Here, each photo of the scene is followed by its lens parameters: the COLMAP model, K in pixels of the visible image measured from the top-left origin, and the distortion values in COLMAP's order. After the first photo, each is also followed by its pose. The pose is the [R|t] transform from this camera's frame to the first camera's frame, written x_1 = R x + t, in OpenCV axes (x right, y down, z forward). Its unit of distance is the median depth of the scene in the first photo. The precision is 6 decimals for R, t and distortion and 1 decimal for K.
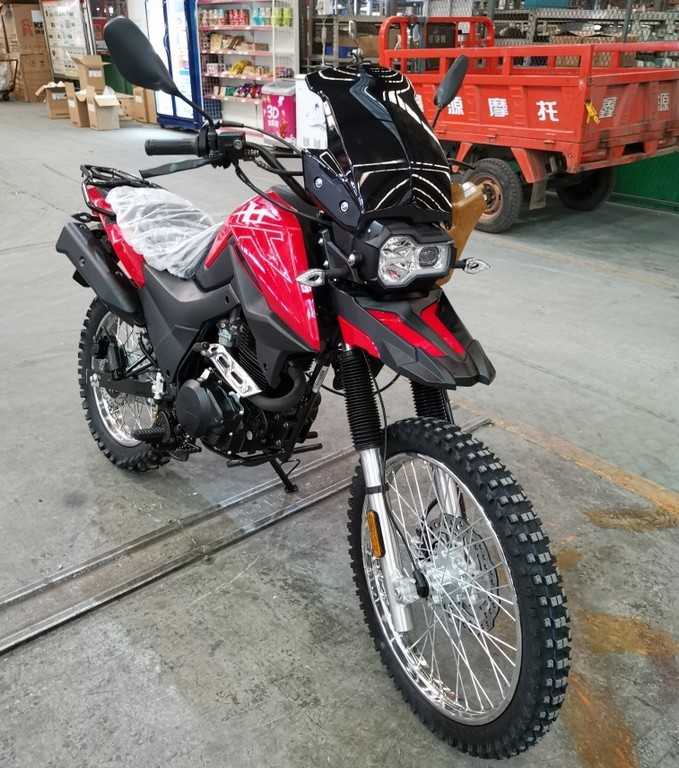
lens RADIAL K [[703.0, 0, 340.0], [0, 703.0, 378.5], [0, 0, 1]] dist [0.009528, 0.000000]
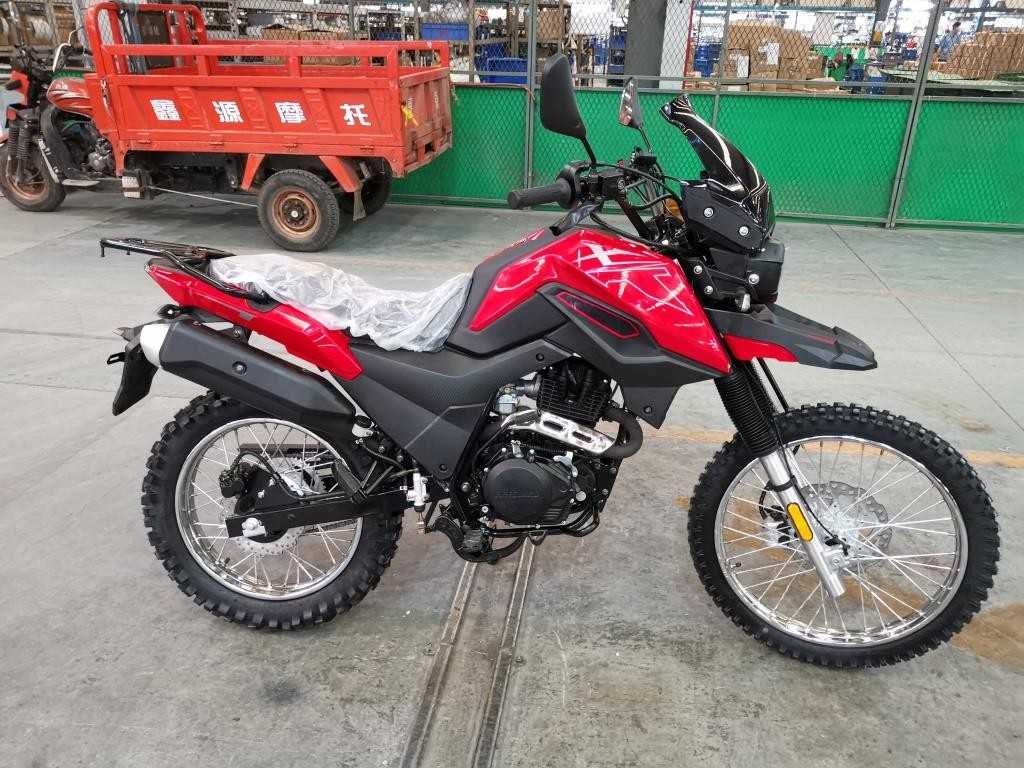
lens RADIAL K [[789.3, 0, 512.5], [0, 789.3, 393.1], [0, 0, 1]] dist [0.012893, -0.008094]
pose [[0.729717, -0.267958, 0.629056, -0.309488], [0.273731, 0.957553, 0.090353, -0.063098], [-0.626565, 0.106260, 0.772091, 0.096886]]
